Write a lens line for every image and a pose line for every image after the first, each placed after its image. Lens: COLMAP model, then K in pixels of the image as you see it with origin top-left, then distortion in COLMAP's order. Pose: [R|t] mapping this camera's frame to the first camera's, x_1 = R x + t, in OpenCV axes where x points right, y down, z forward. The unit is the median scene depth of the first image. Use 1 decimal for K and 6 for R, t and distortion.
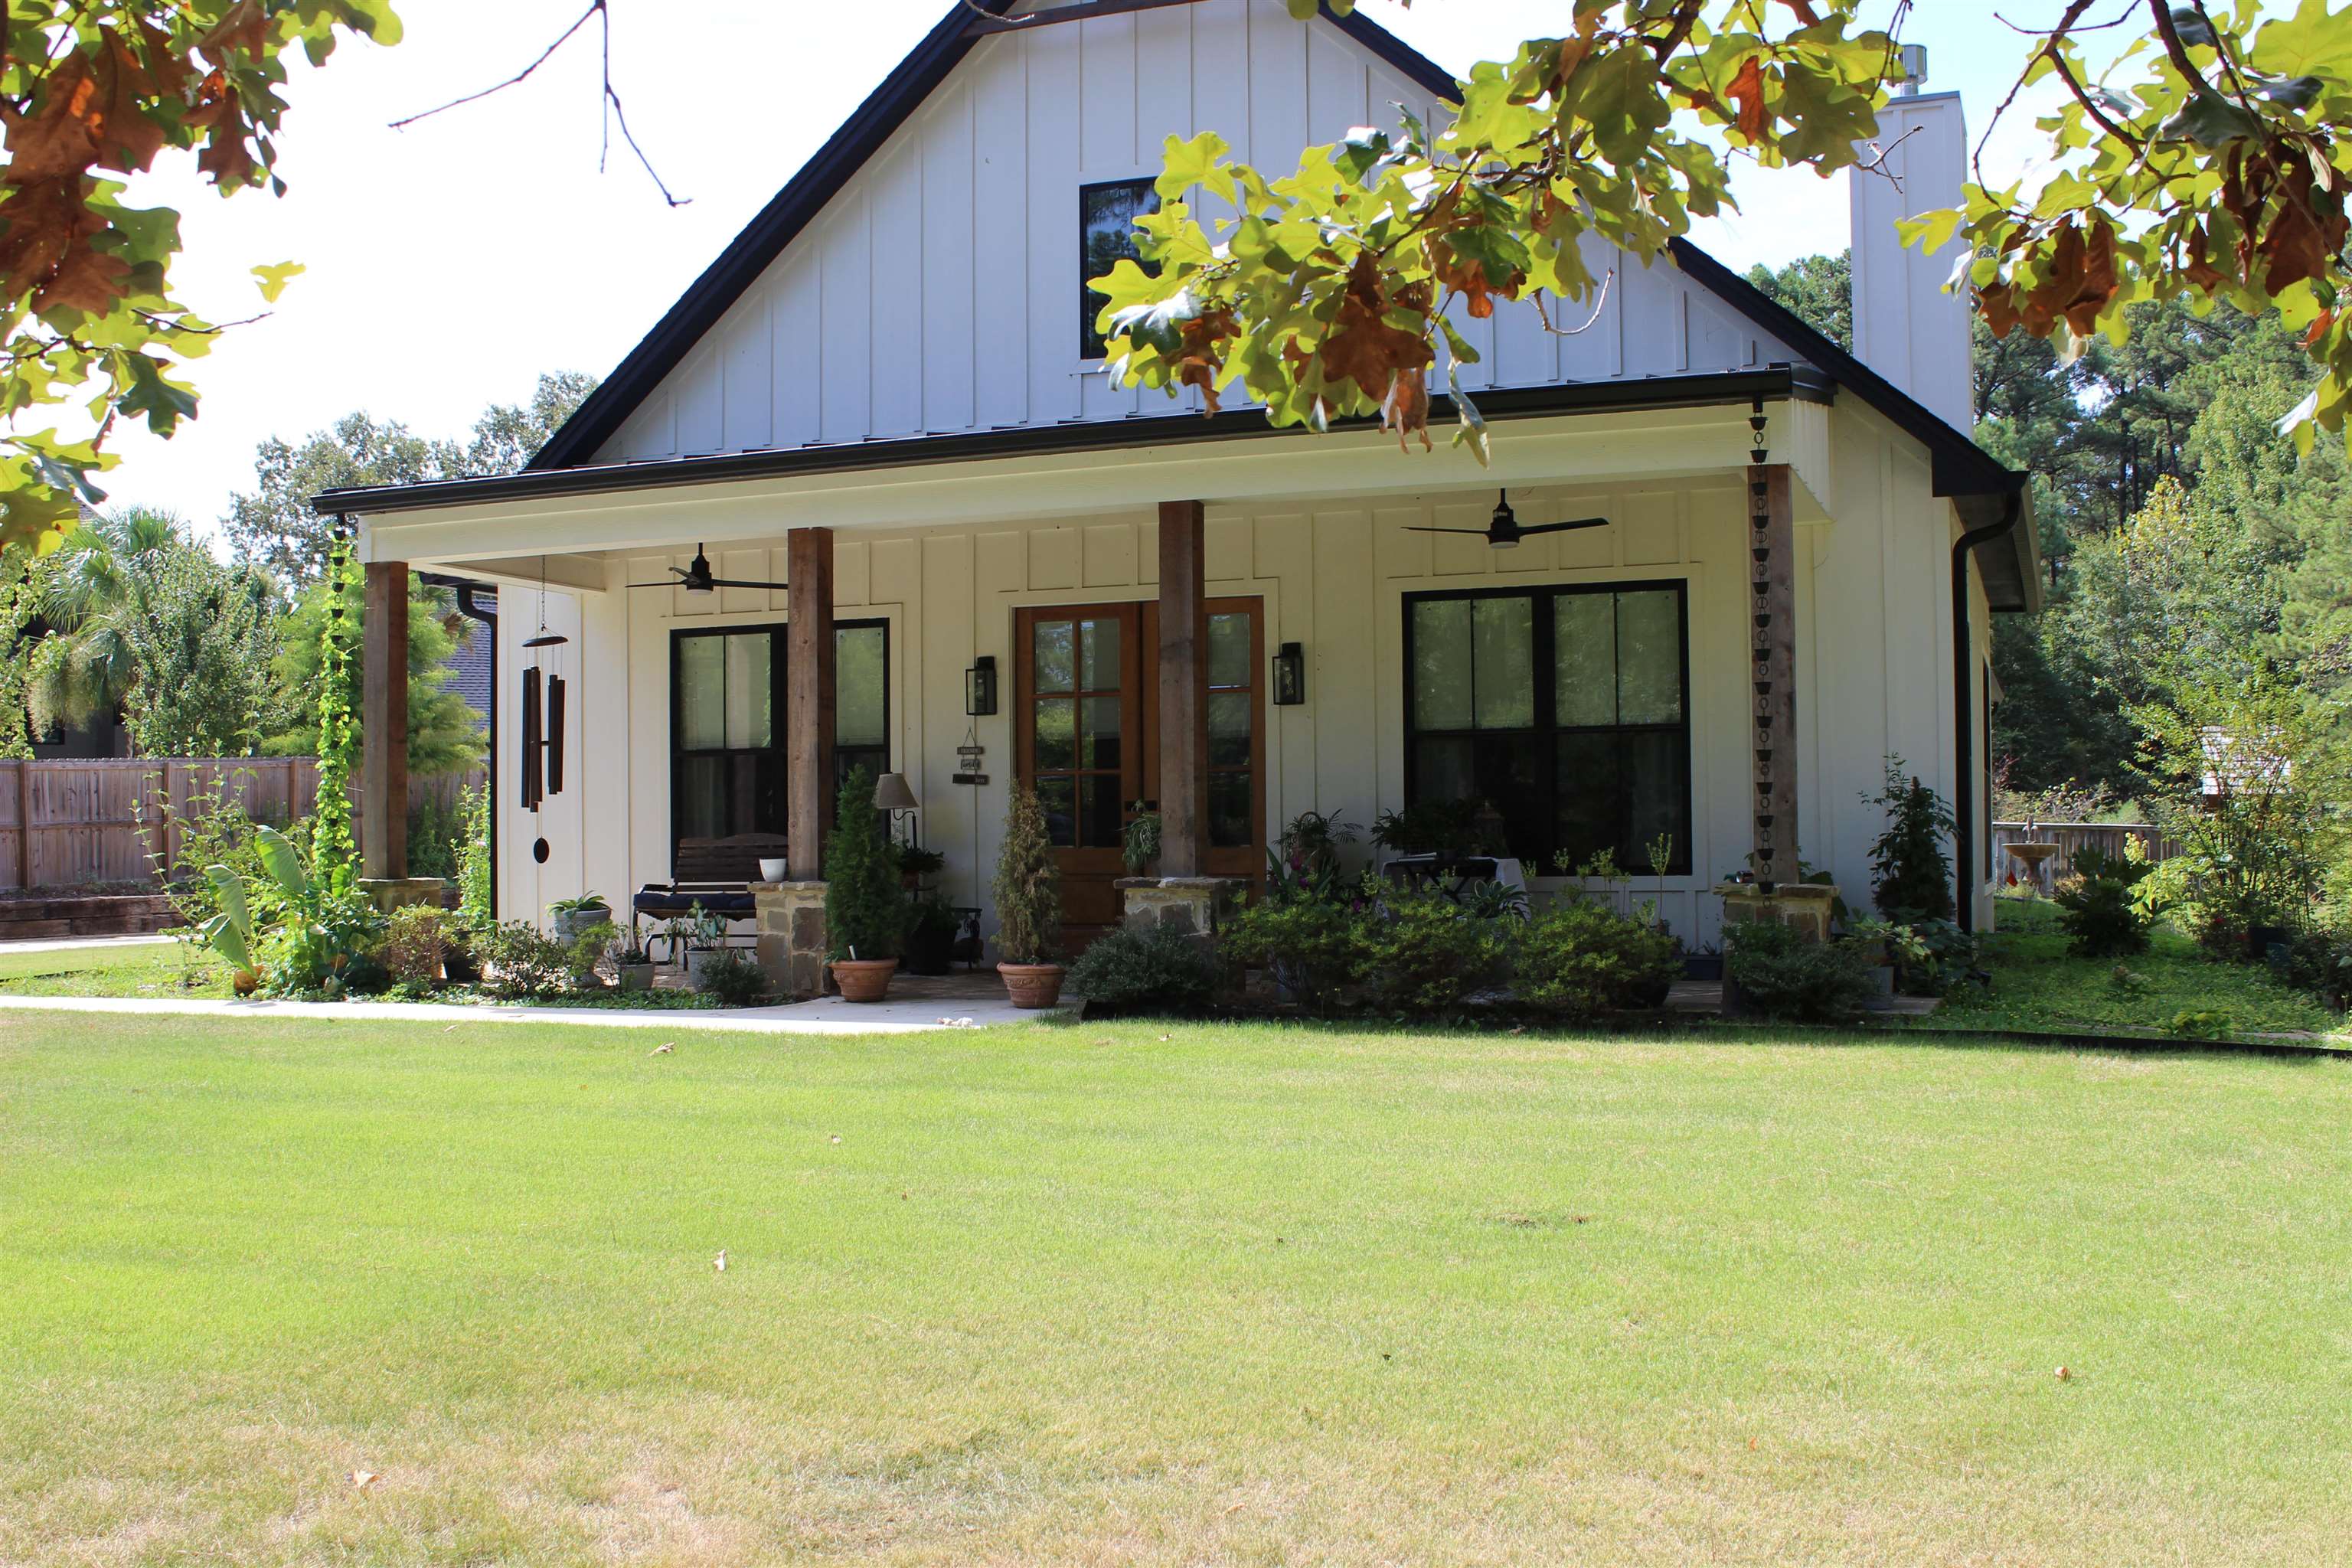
lens RADIAL K [[2344.7, 0, 1176.0], [0, 2344.7, 784.0], [0, 0, 1]] dist [-0.067883, 0.000310]
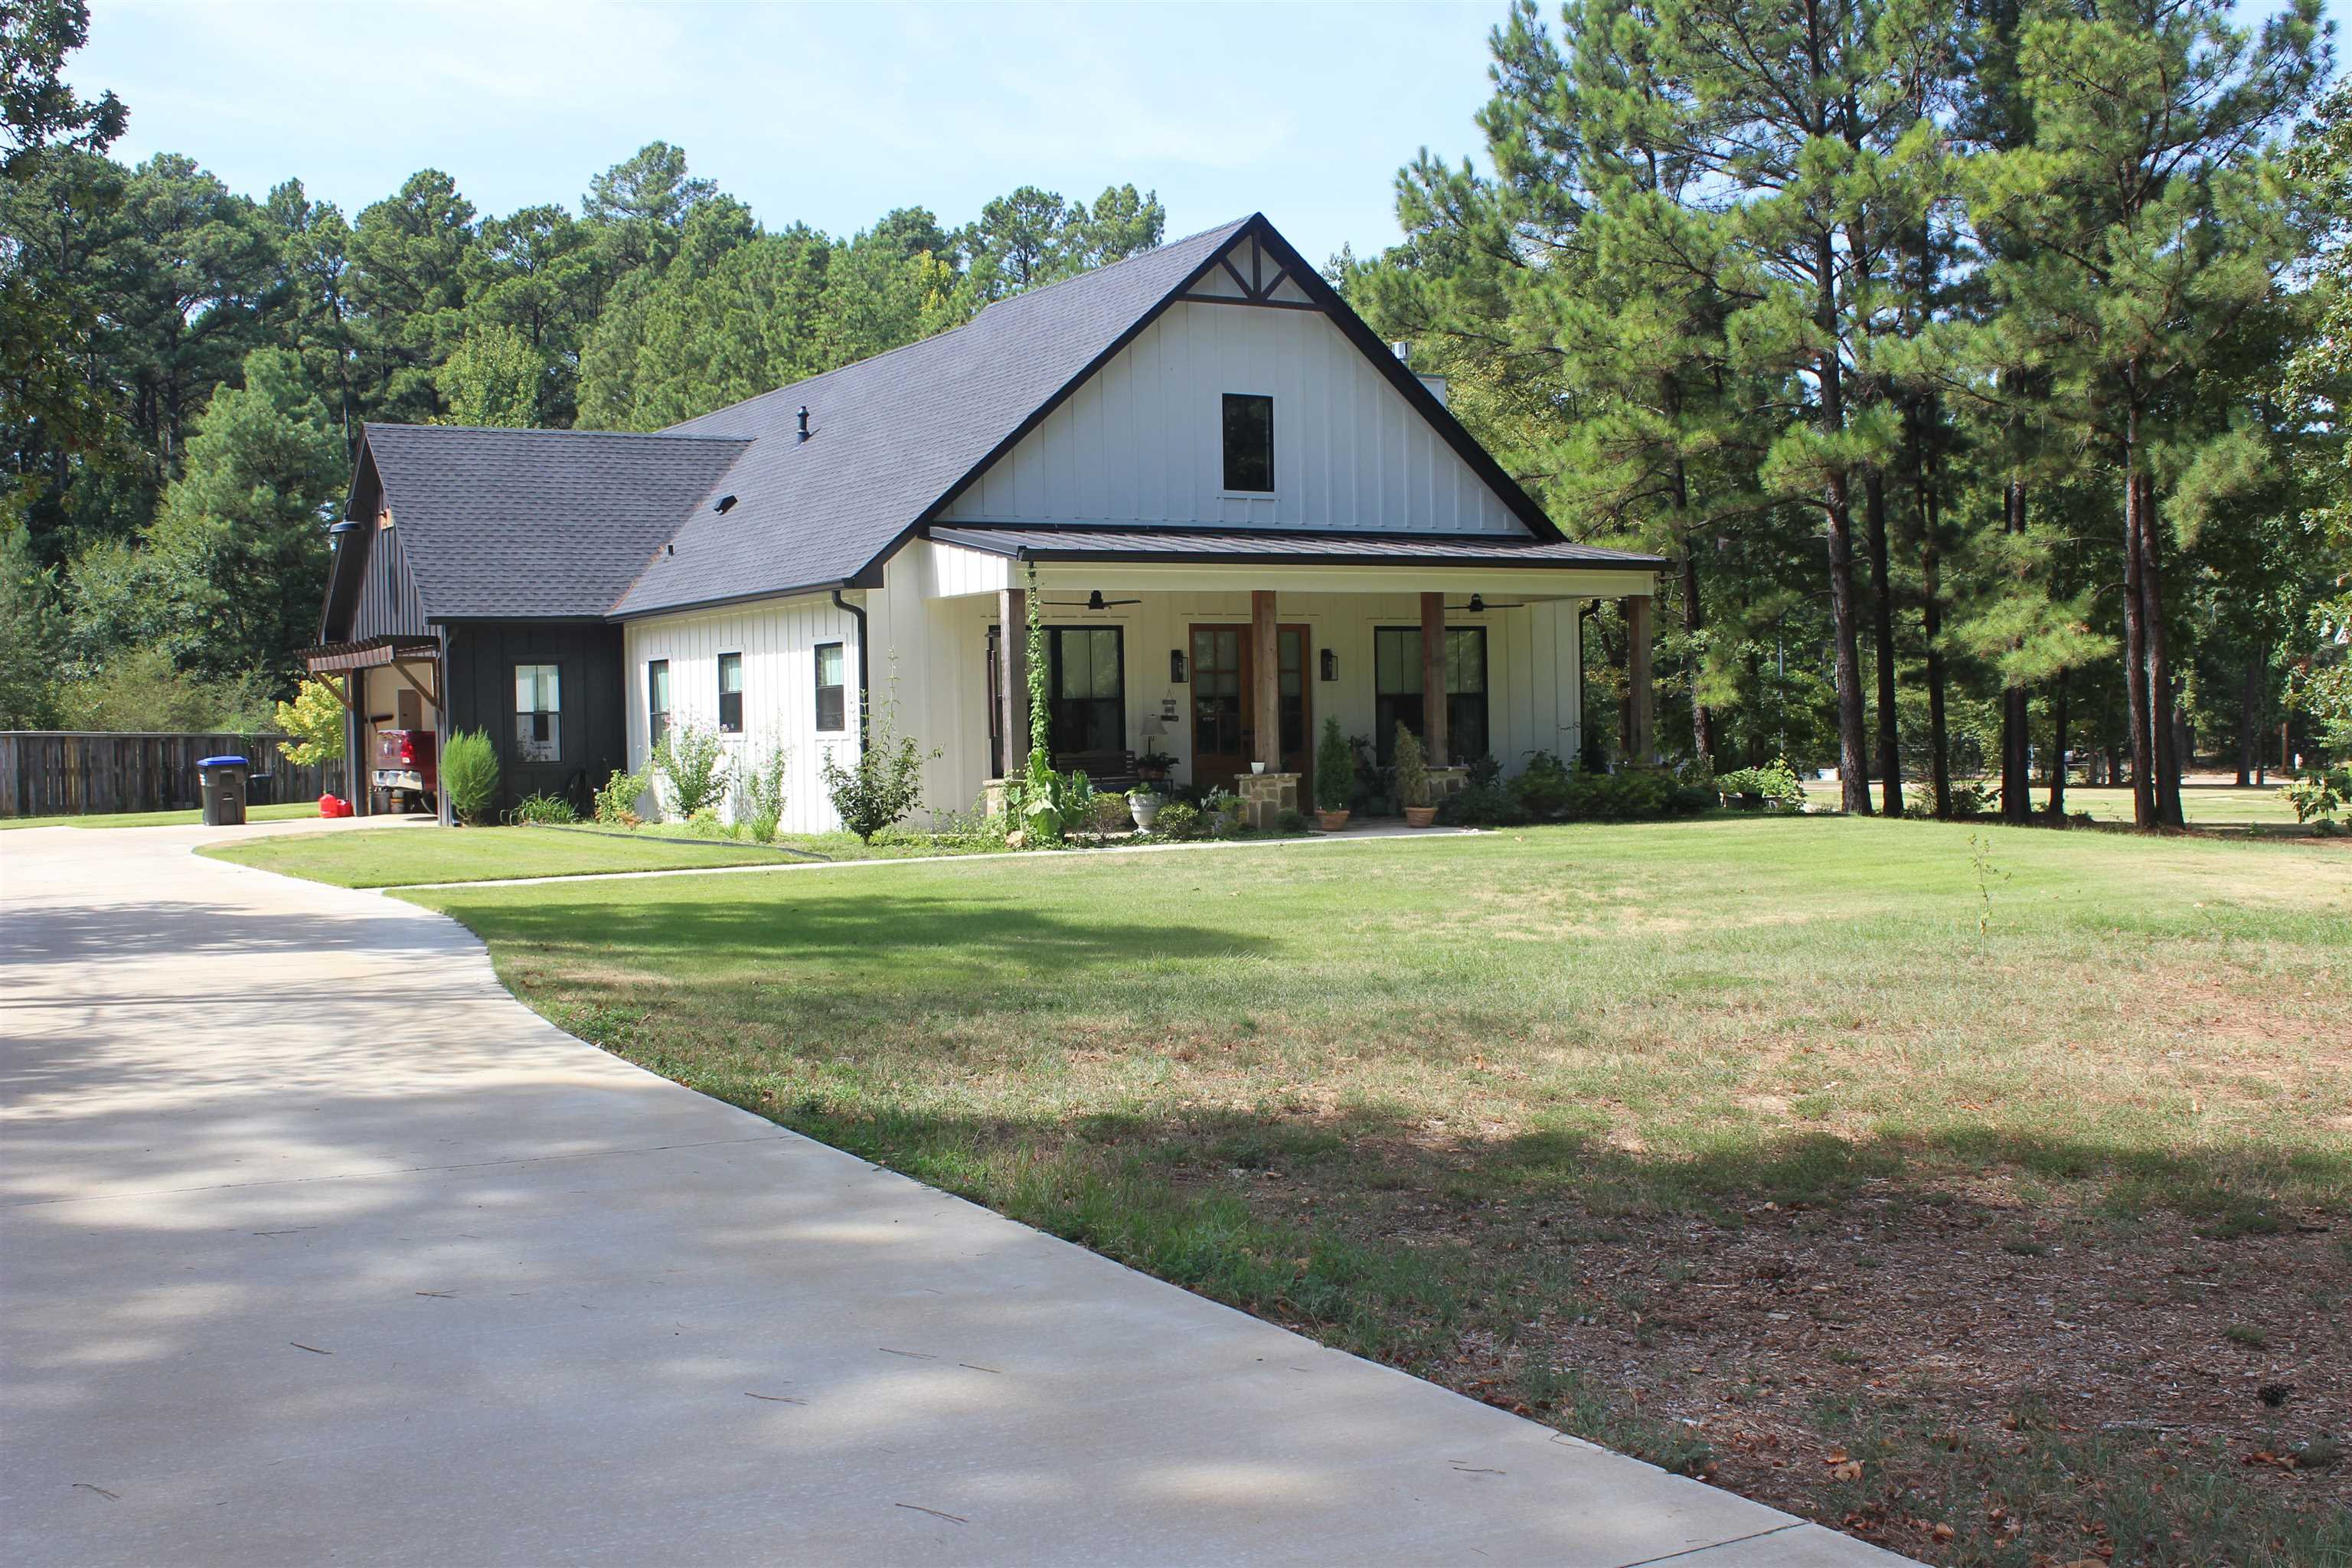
lens RADIAL K [[2519.3, 0, 1176.0], [0, 2519.3, 784.0], [0, 0, 1]] dist [-0.099149, 0.001302]
pose [[0.618185, -0.024032, 0.785666, -1.742955], [-0.006868, 0.999329, 0.035971, -0.022761], [-0.786003, -0.027633, 0.617605, -0.214671]]
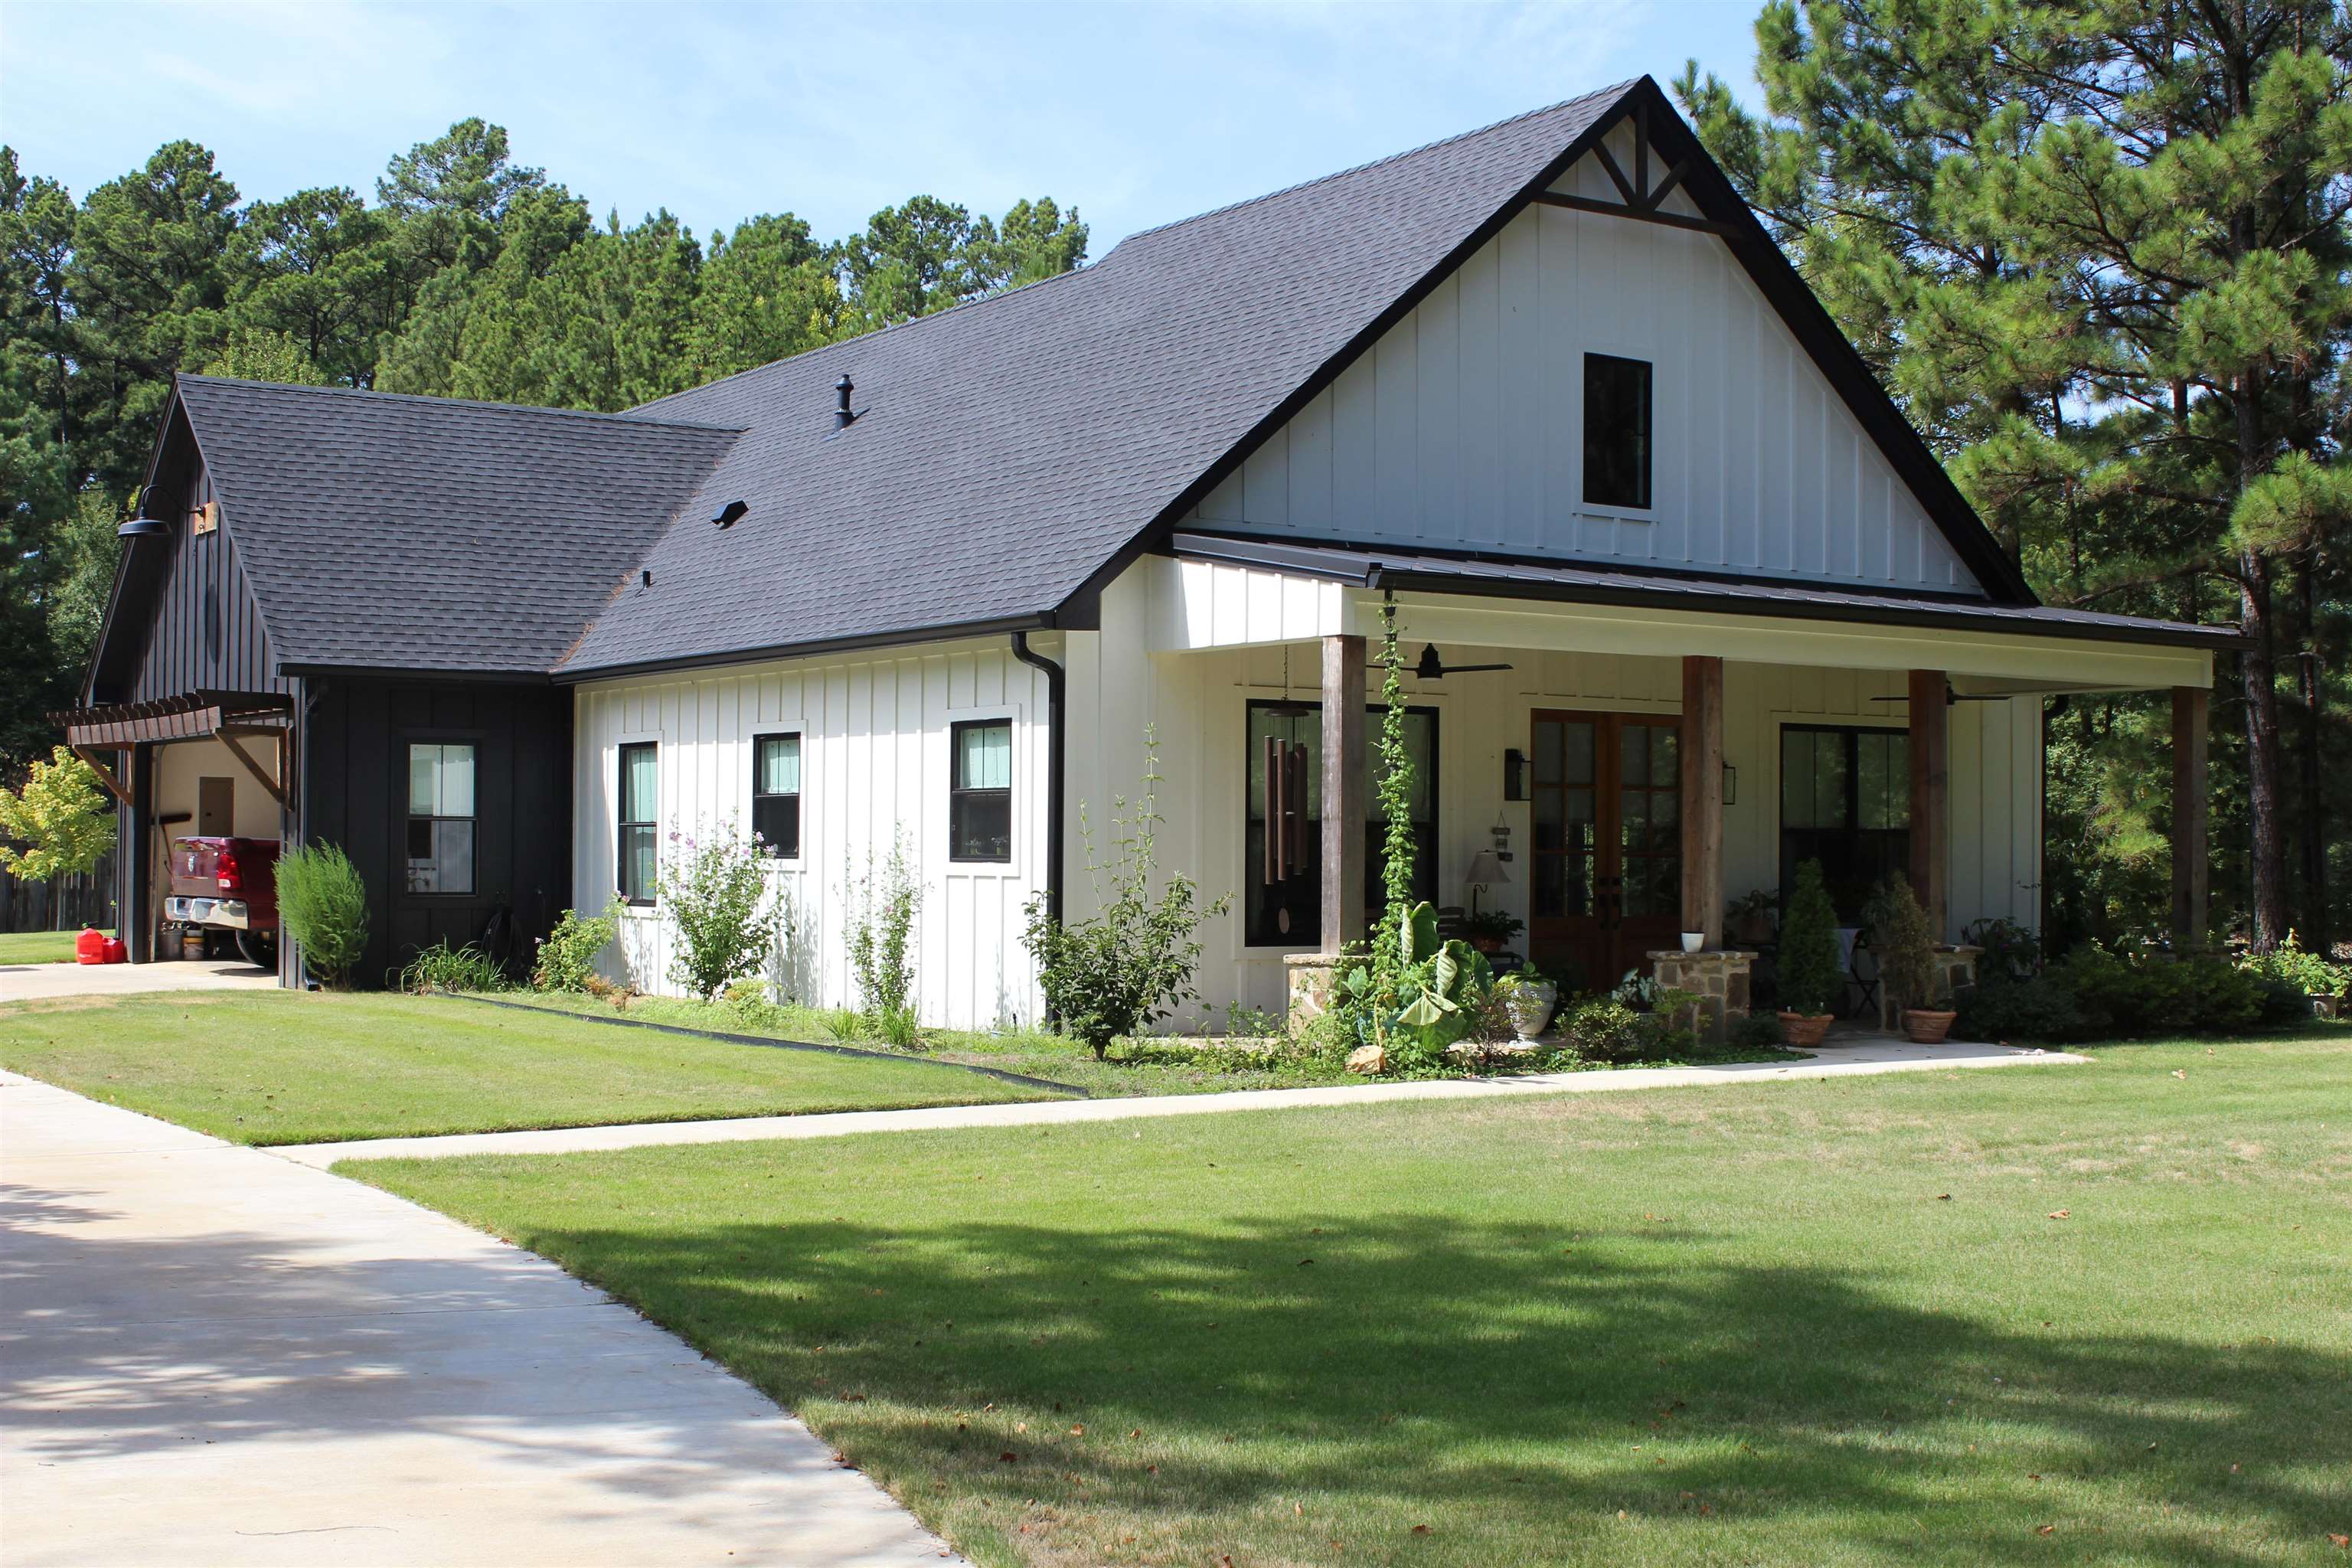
lens RADIAL K [[2857.8, 0, 1176.0], [0, 2857.8, 784.0], [0, 0, 1]] dist [-0.106048, 0.160289]
pose [[0.564180, 0.031160, 0.825063, -1.434747], [-0.035731, 0.999273, -0.013307, -0.014111], [-0.824878, -0.021973, 0.564884, 0.379748]]
